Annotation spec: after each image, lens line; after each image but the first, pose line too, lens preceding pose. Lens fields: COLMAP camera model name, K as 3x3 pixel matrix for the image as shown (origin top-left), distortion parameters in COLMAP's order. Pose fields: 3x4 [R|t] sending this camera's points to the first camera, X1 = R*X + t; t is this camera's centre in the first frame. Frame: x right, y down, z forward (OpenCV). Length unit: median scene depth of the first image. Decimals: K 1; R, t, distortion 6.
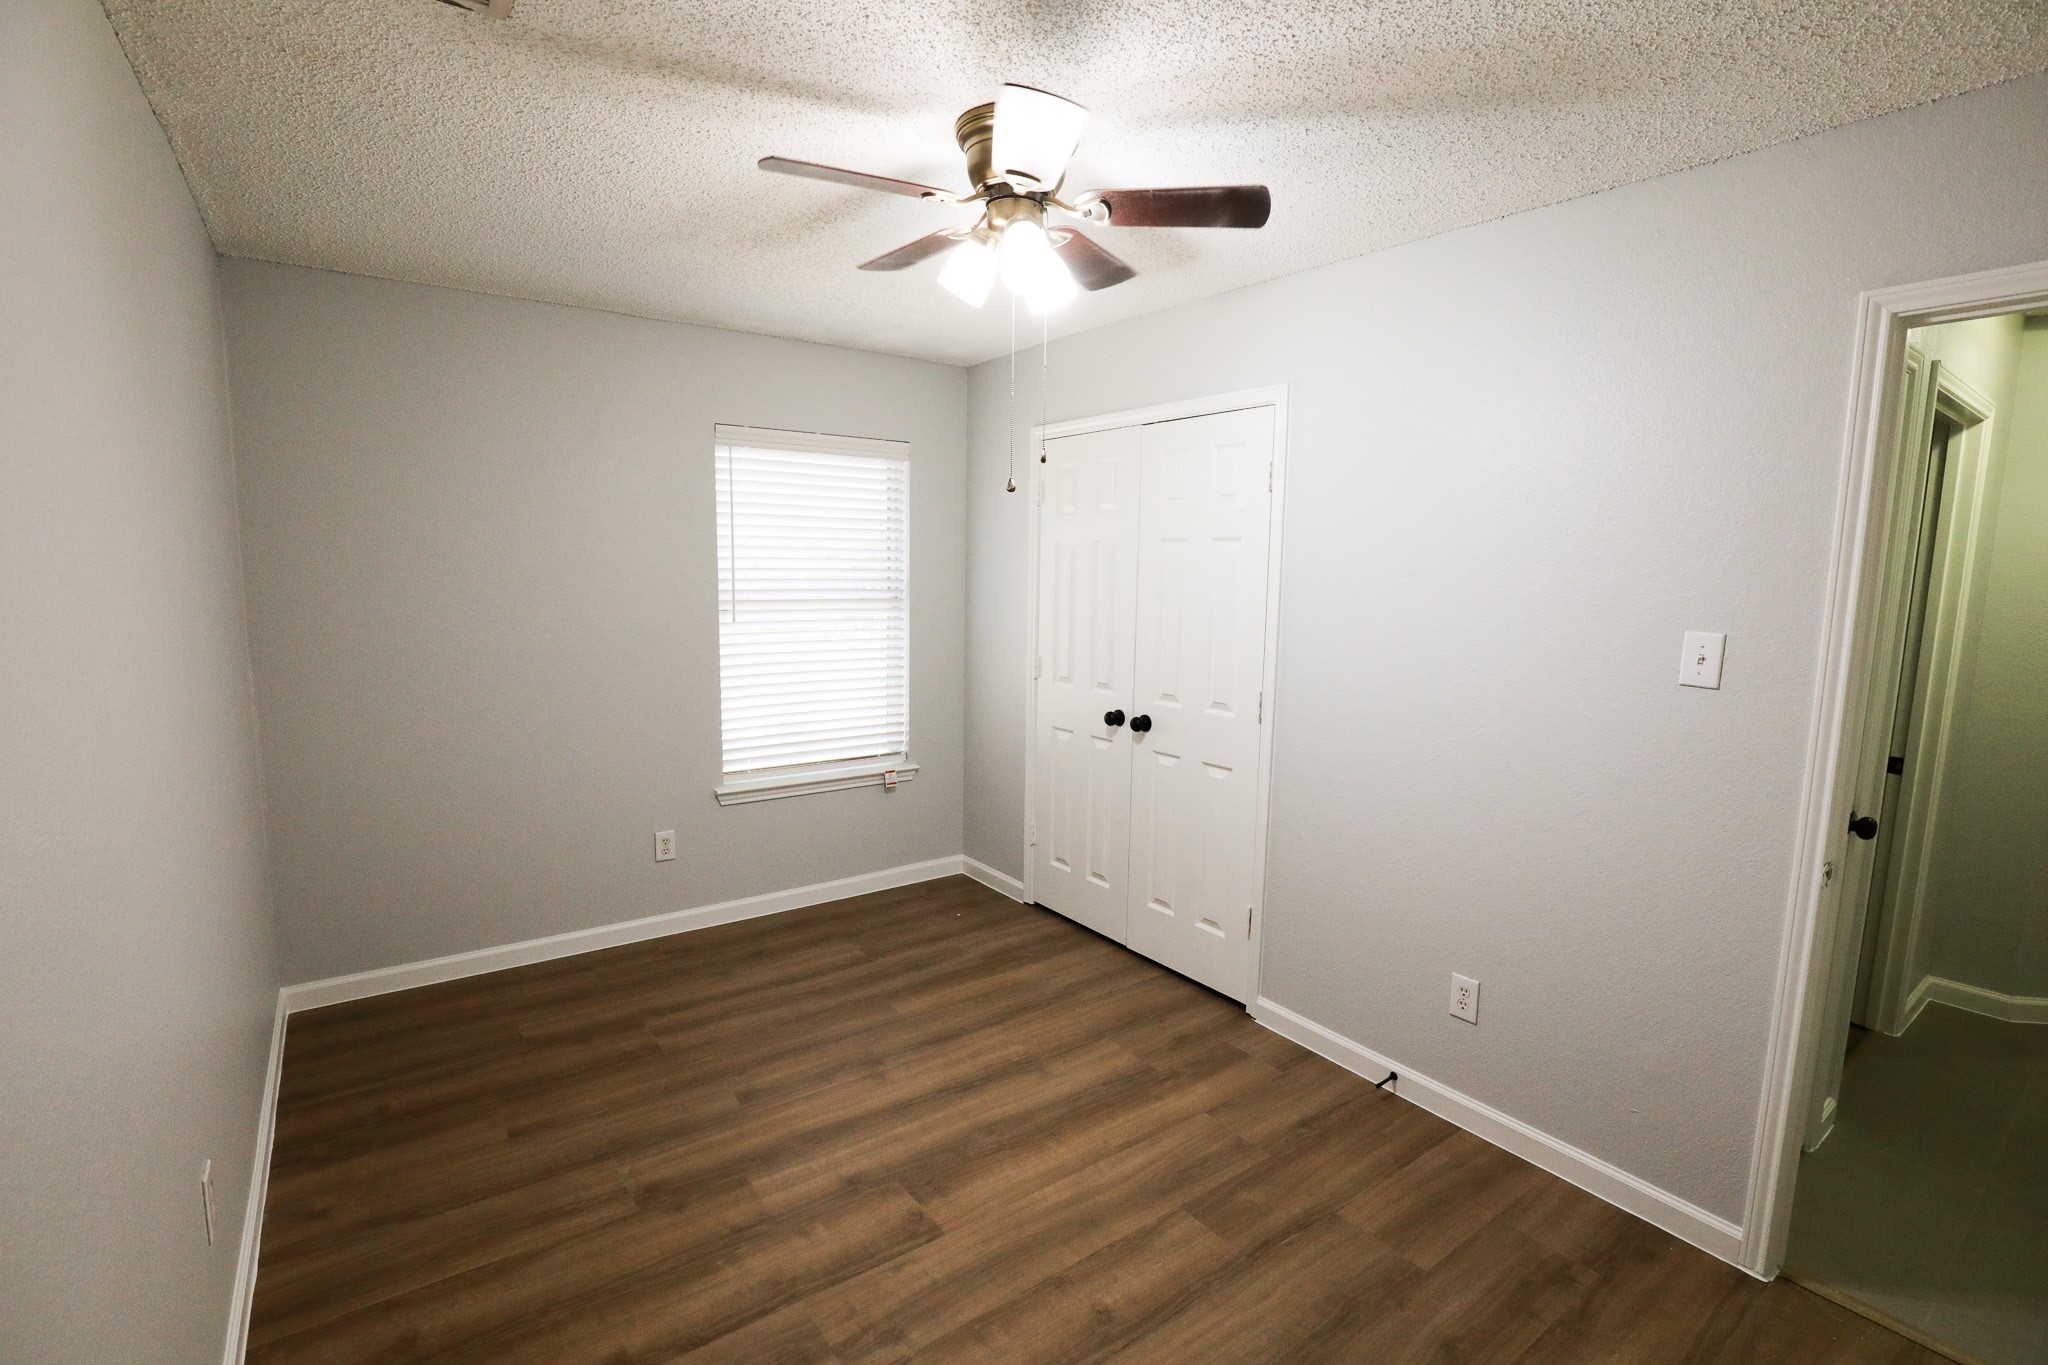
lens RADIAL K [[936.6, 0, 1033.1], [0, 936.6, 689.5], [0, 0, 1]] dist [-0.037591, 0.008608]
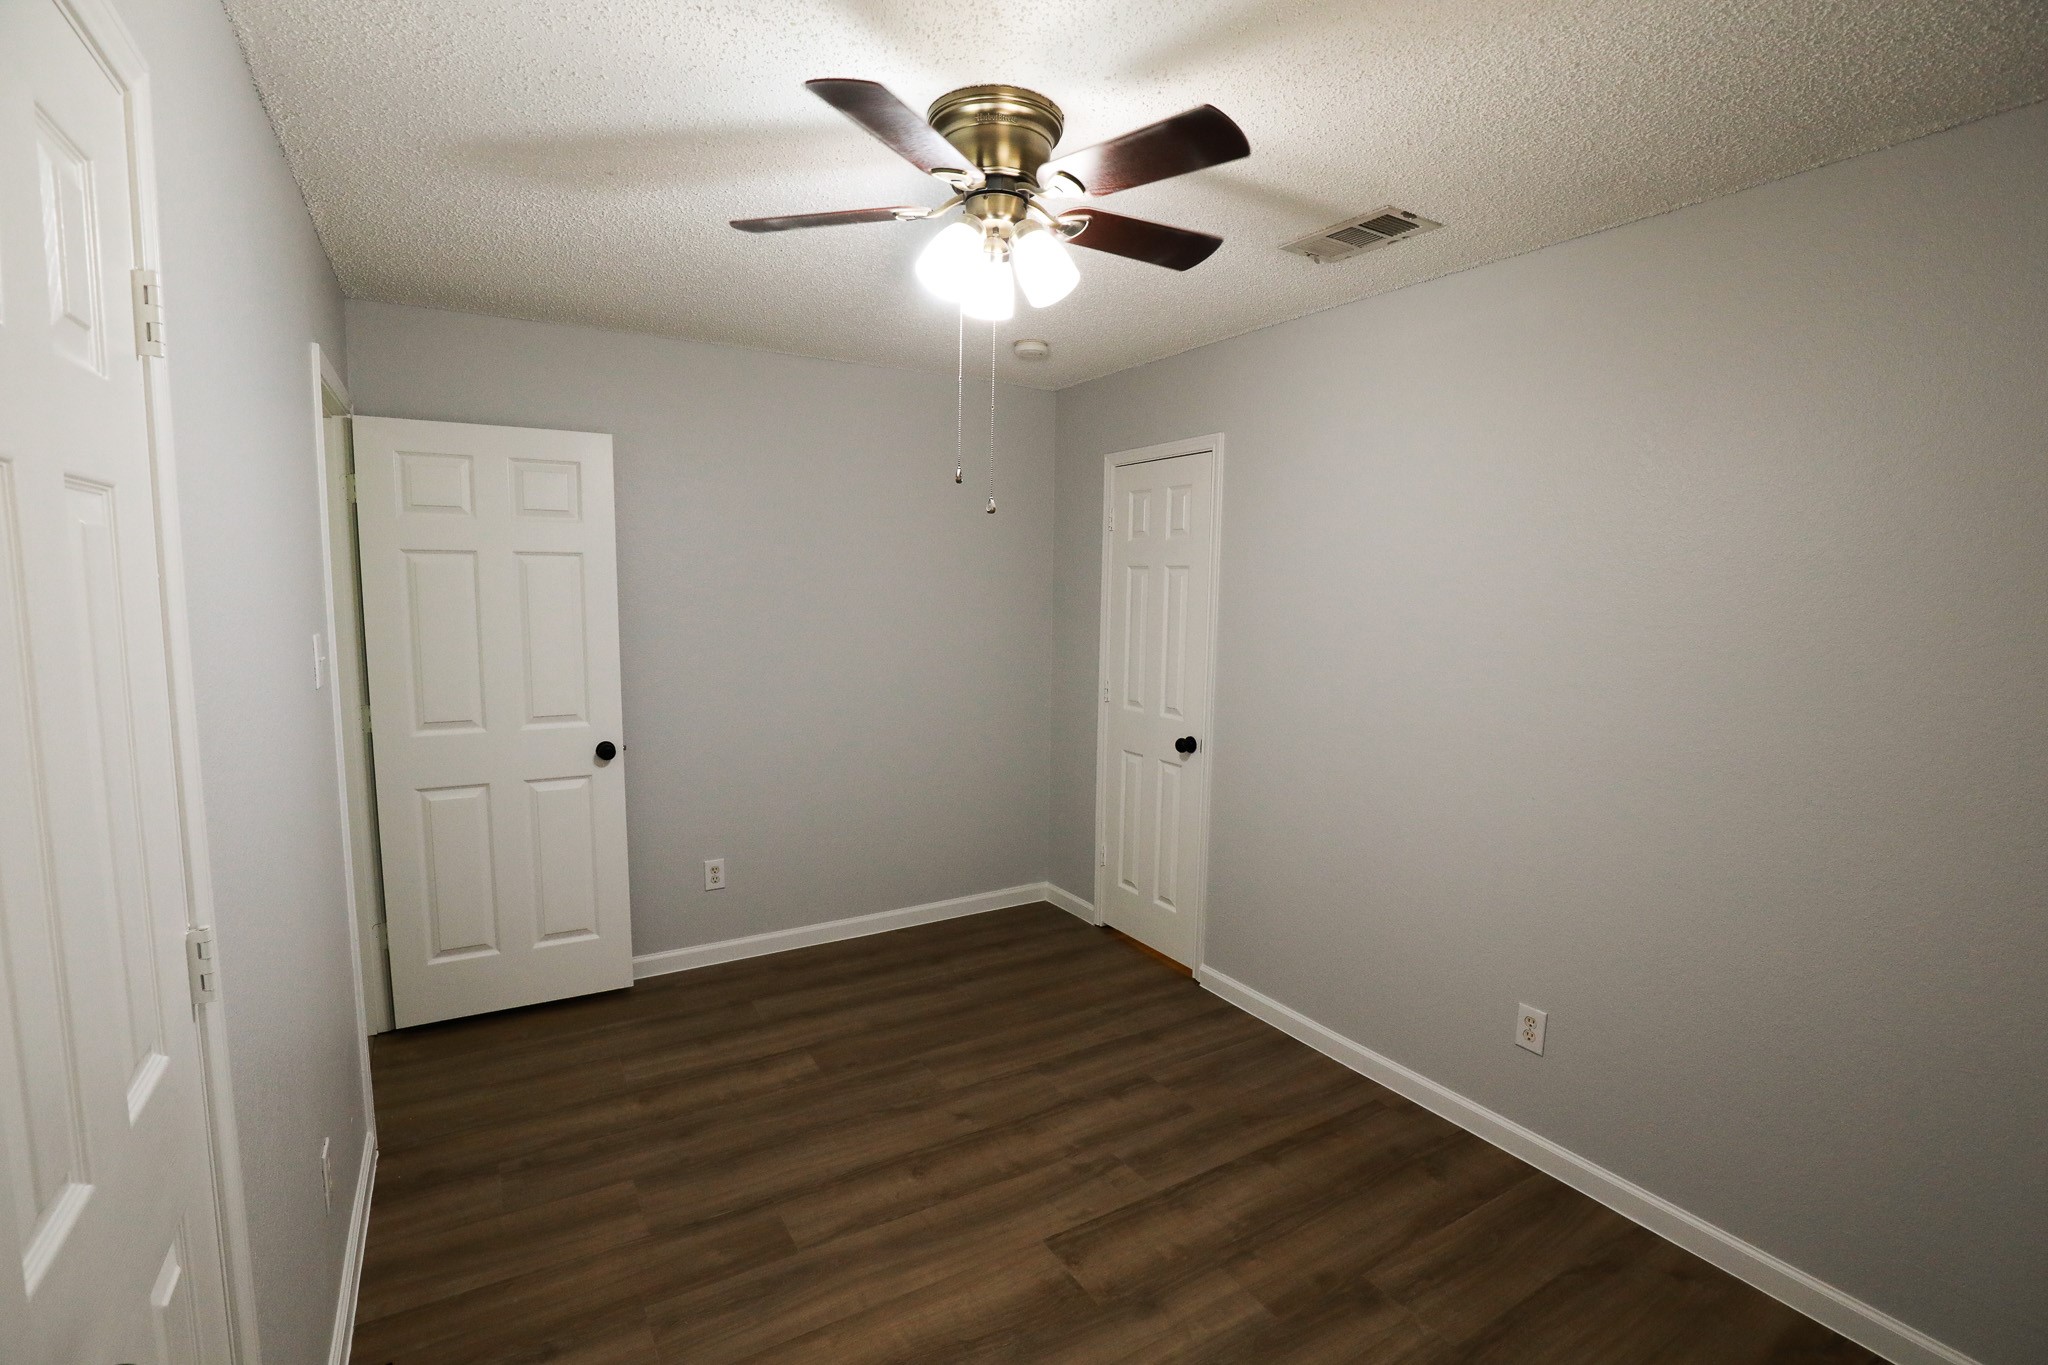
lens RADIAL K [[936.6, 0, 1033.1], [0, 936.6, 689.5], [0, 0, 1]] dist [-0.037591, 0.008608]
pose [[-0.995464, -0.043993, 0.084353, -0.143107], [-0.022443, 0.970228, 0.241153, -0.254286], [-0.092450, 0.238166, -0.966814, 1.837247]]
